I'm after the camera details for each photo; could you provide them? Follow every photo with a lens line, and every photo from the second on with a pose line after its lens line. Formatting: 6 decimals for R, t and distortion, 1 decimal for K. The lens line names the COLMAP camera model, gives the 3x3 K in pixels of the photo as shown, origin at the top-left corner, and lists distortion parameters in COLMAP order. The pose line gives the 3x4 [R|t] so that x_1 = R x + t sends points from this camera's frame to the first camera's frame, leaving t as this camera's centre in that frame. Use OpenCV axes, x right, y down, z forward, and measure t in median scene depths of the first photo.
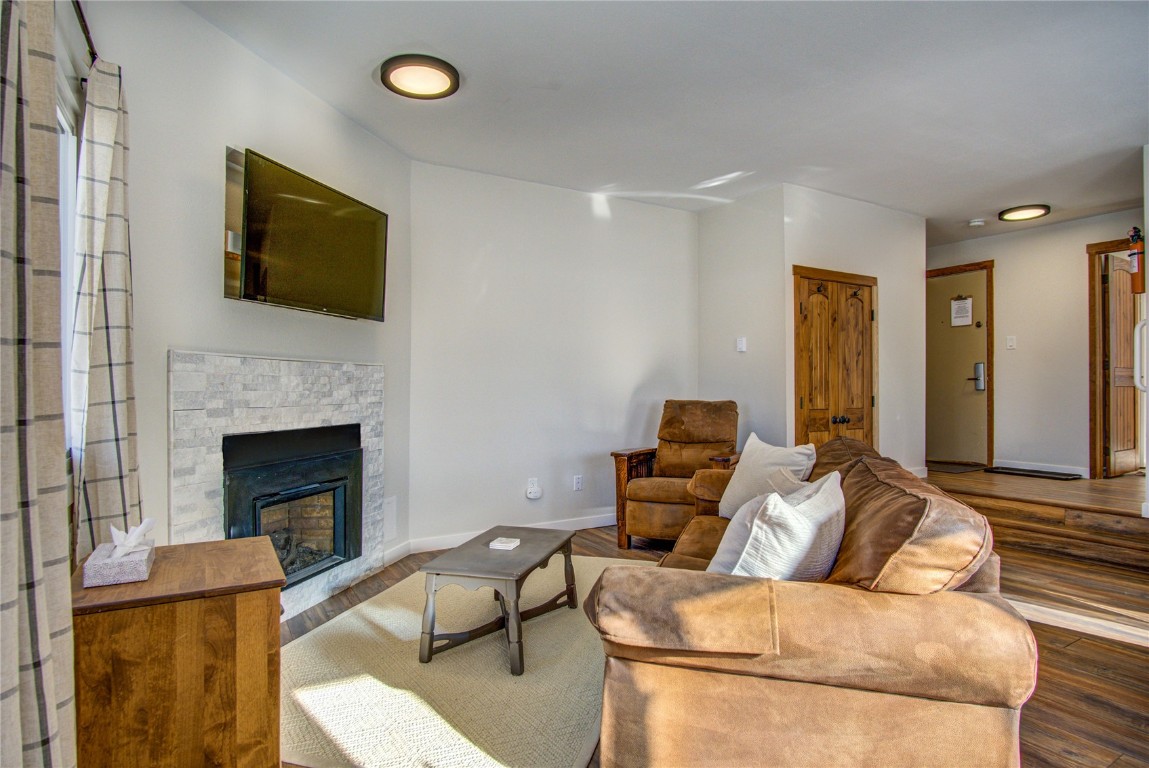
lens RADIAL K [[619.0, 0, 568.4], [0, 619.0, 386.0], [0, 0, 1]] dist [-0.032704, 0.006037]
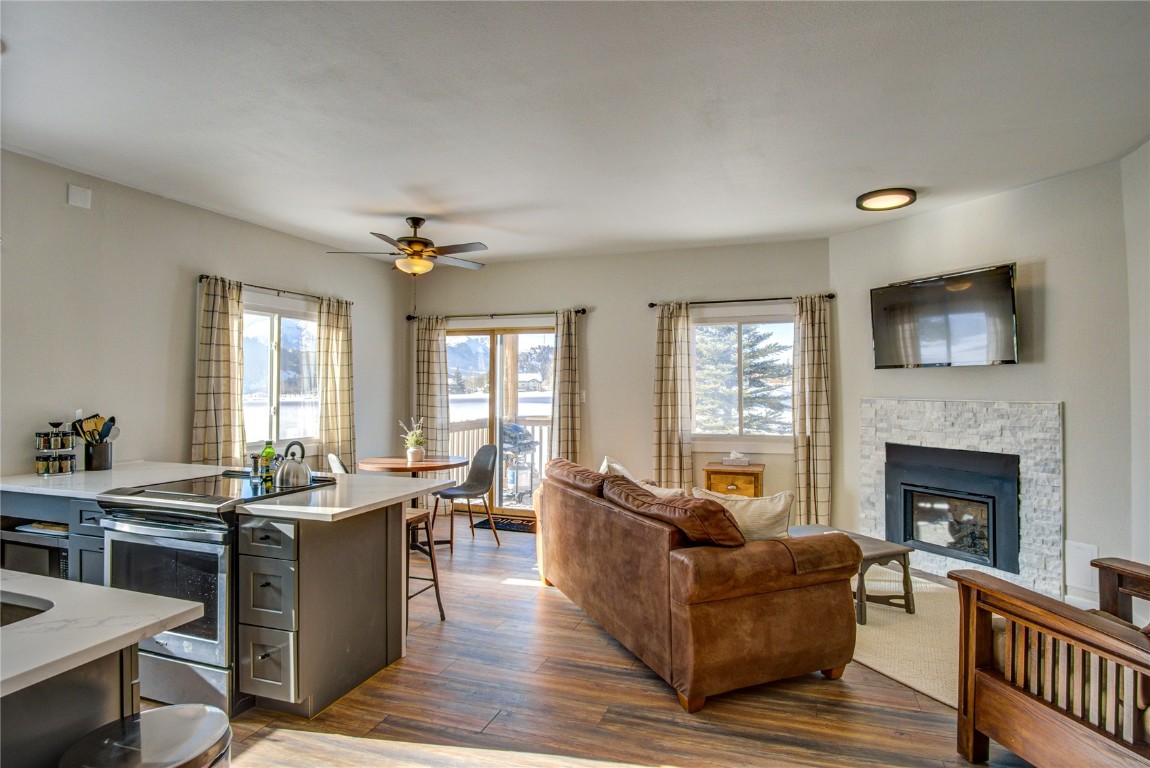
lens RADIAL K [[619.6, 0, 575.3], [0, 619.6, 375.0], [0, 0, 1]] dist [-0.032704, 0.006037]
pose [[-0.761600, -0.012177, -0.647933, 1.137704], [0.001401, 0.999790, -0.020437, -0.073220], [0.648046, -0.016473, -0.761423, 1.513508]]
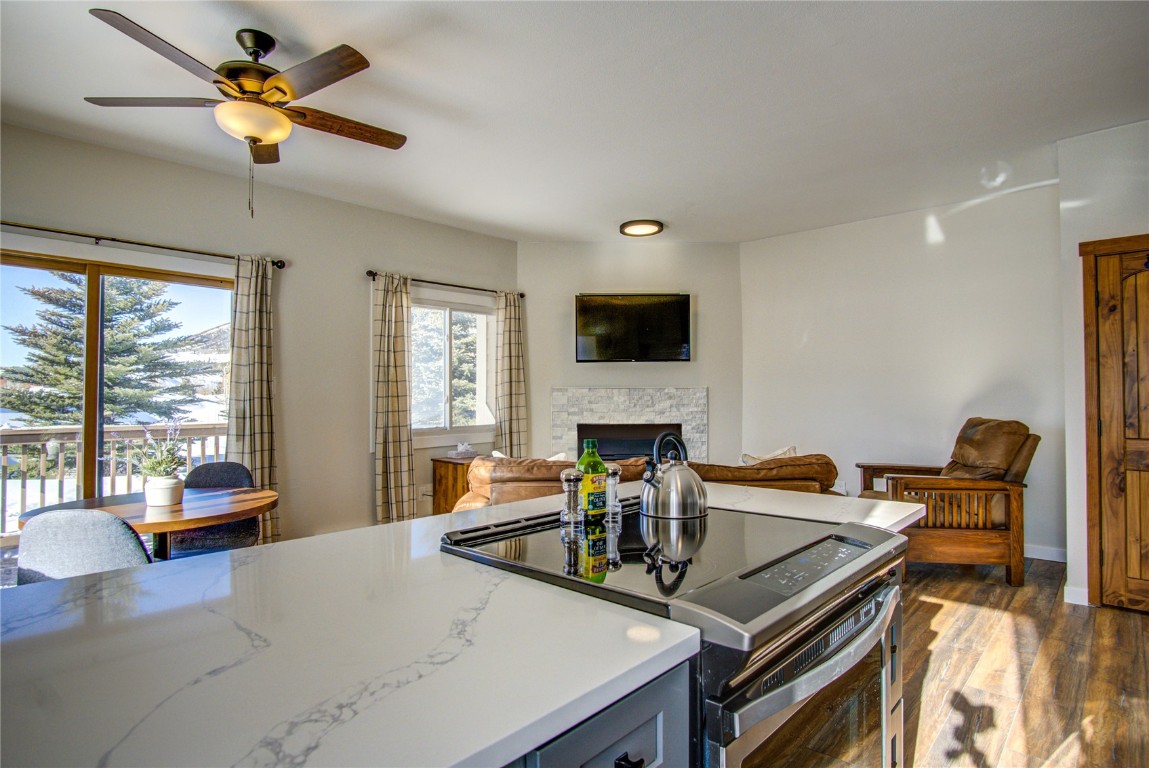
lens RADIAL K [[619.0, 0, 573.2], [0, 619.0, 376.4], [0, 0, 1]] dist [-0.032704, 0.006037]
pose [[0.288241, -0.027606, -0.957160, 1.338186], [0.004502, 0.999612, -0.027474, -0.025318], [0.957547, 0.003610, 0.288253, 0.277894]]
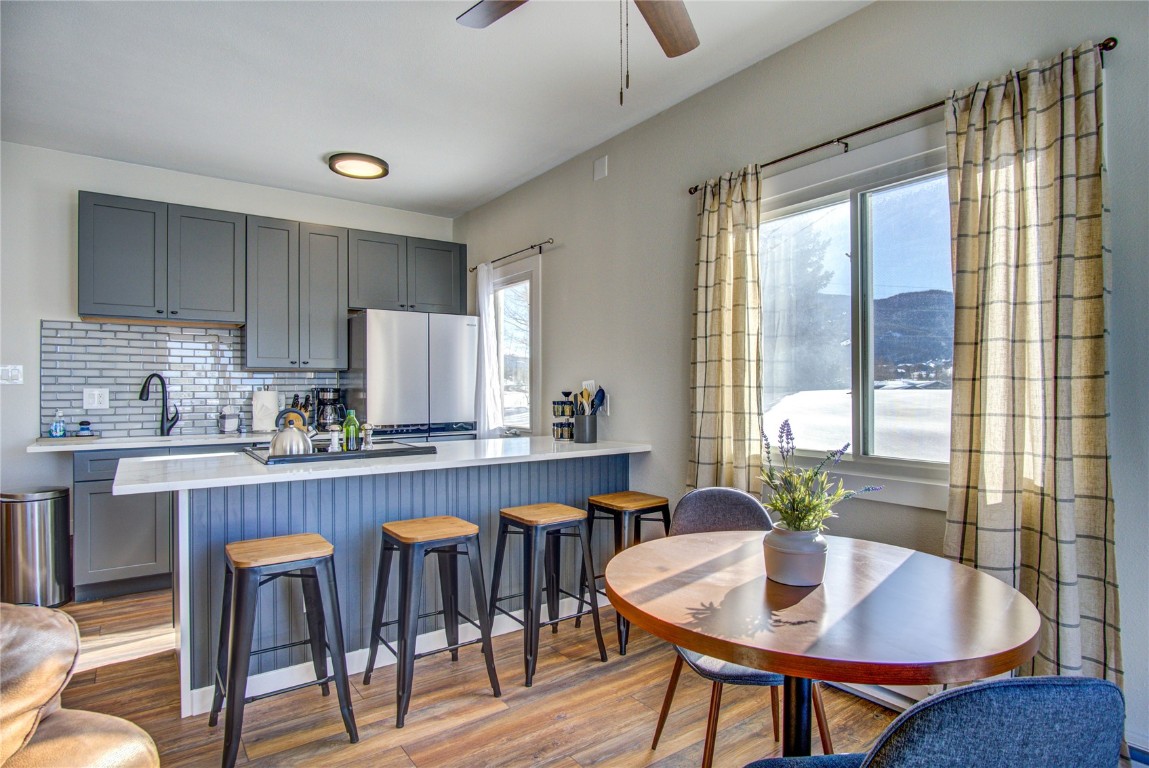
lens RADIAL K [[619.0, 0, 576.8], [0, 619.0, 387.4], [0, 0, 1]] dist [-0.032704, 0.006037]
pose [[-0.101989, 0.004094, 0.994777, -0.038635], [0.002019, 0.999990, -0.003909, -0.017348], [-0.994783, 0.001610, -0.101996, 0.200975]]
